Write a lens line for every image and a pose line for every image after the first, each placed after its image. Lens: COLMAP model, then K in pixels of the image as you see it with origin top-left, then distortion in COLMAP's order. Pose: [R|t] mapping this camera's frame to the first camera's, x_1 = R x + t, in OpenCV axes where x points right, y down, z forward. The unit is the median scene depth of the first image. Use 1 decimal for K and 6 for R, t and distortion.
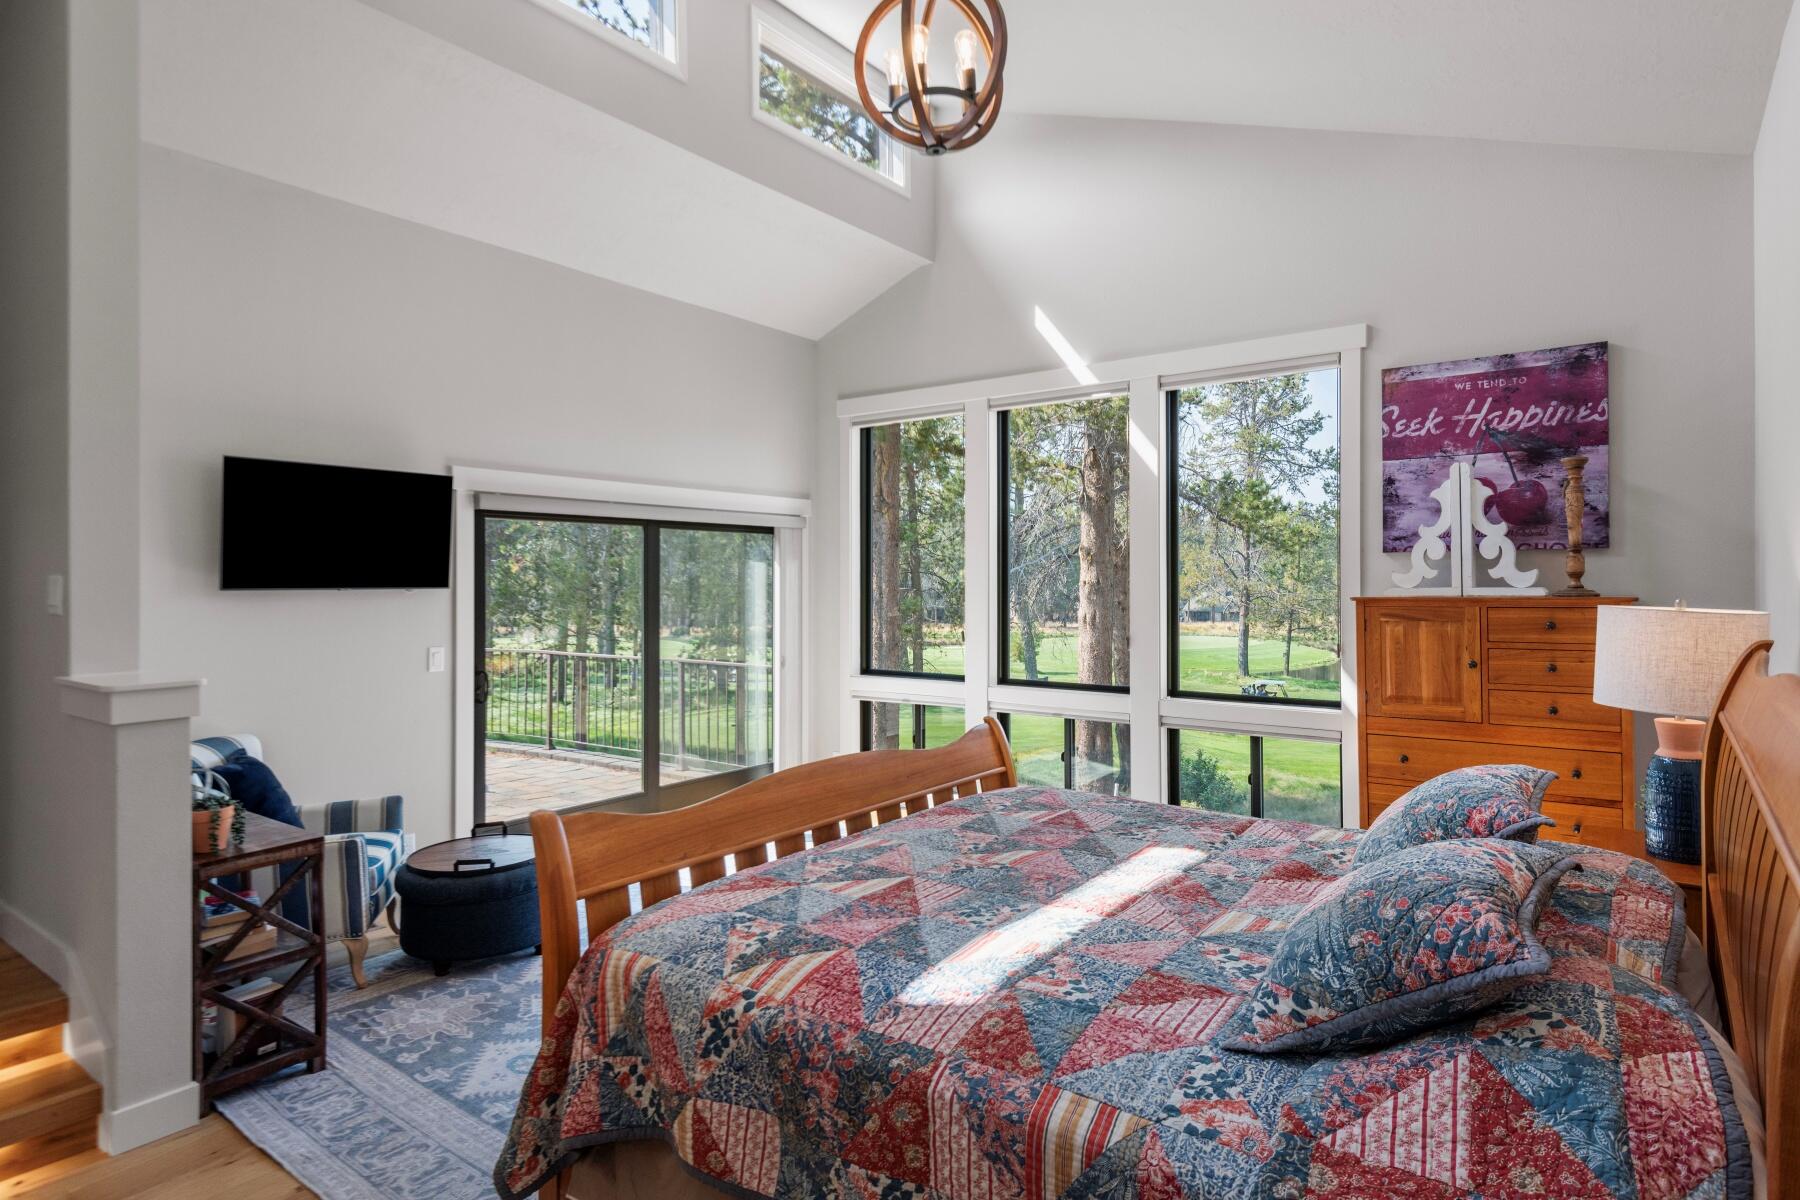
lens RADIAL K [[978.3, 0, 910.7], [0, 978.3, 569.8], [0, 0, 1]] dist [0.029684, -0.000299]
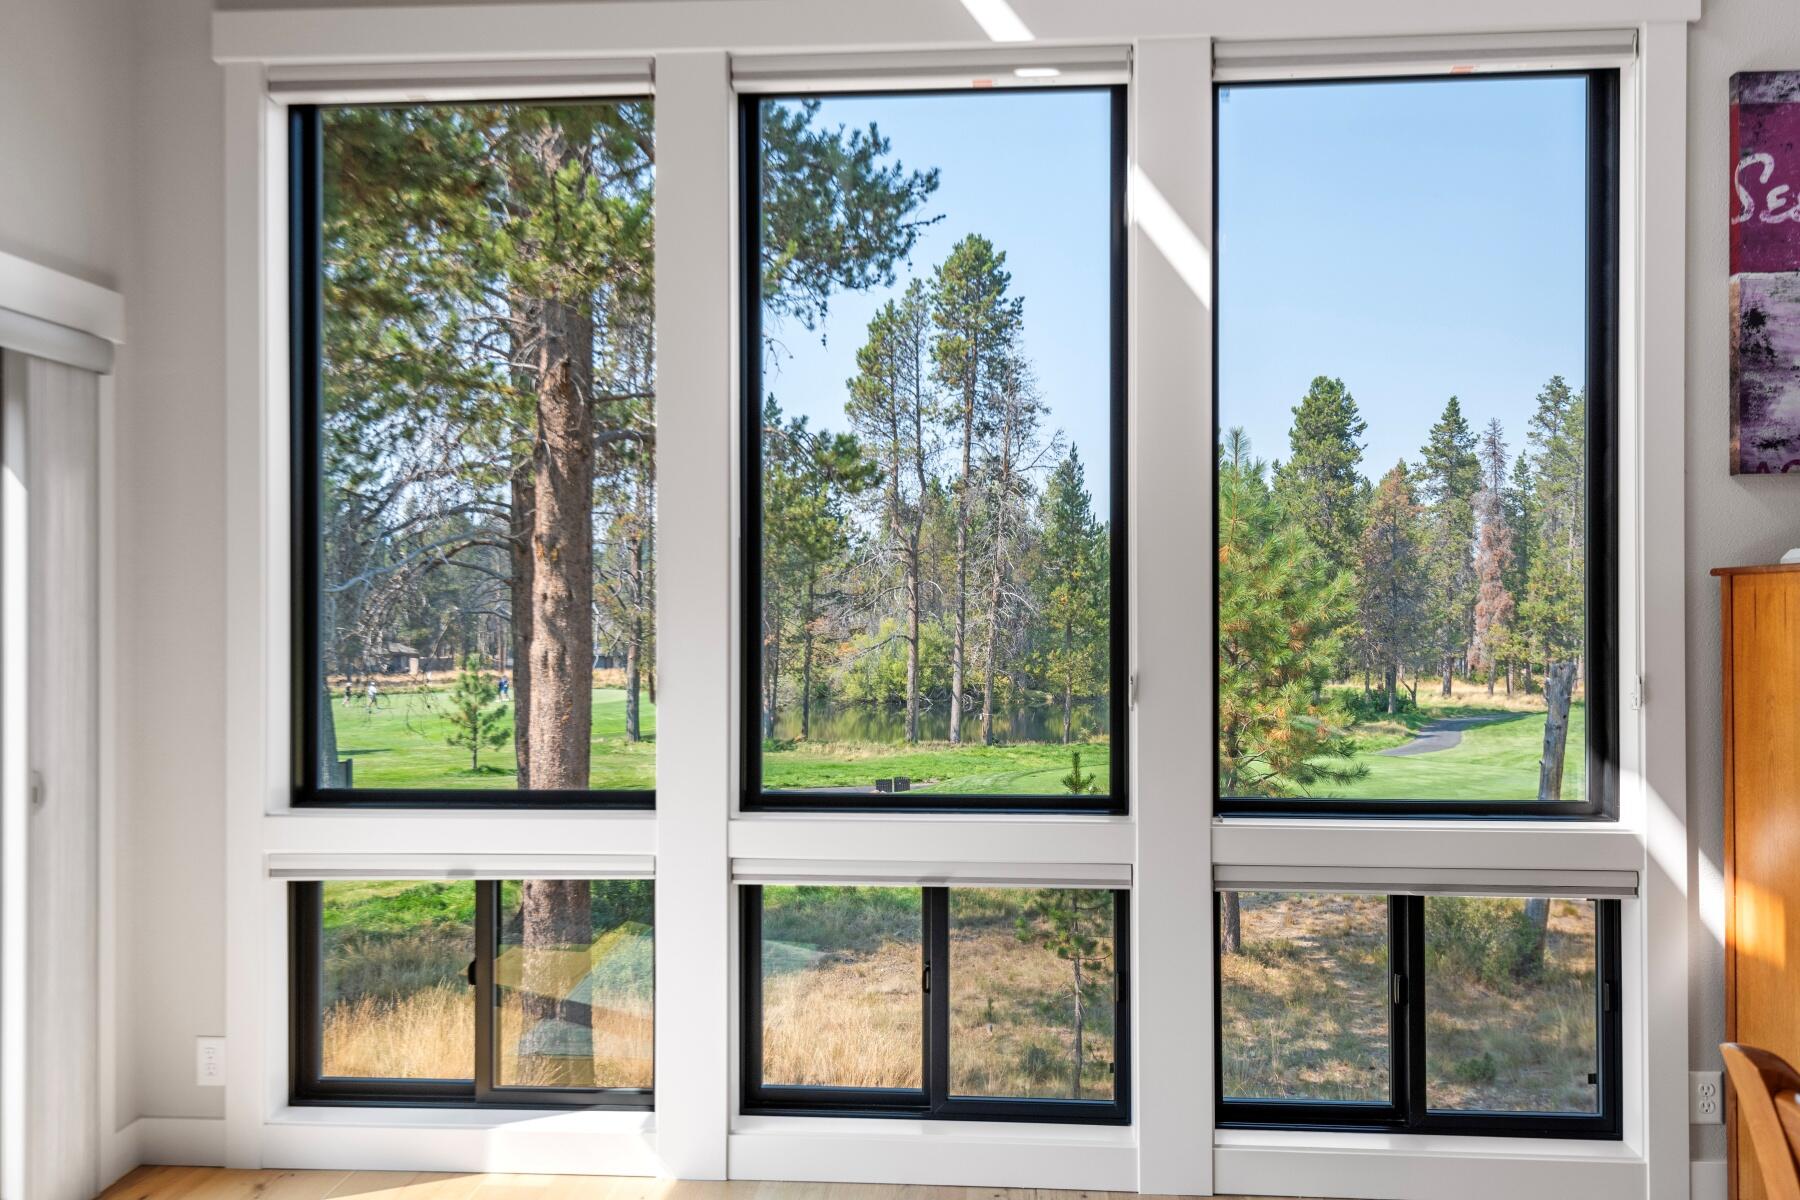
lens RADIAL K [[1323.3, 0, 911.7], [0, 1323.3, 604.4], [0, 0, 1]] dist [0.030493, -0.003909]
pose [[0.841572, 0.008371, 0.540081, -0.208795], [-0.009708, 0.999953, -0.000372, 0.055355], [-0.540058, -0.004930, 0.841613, 0.813220]]
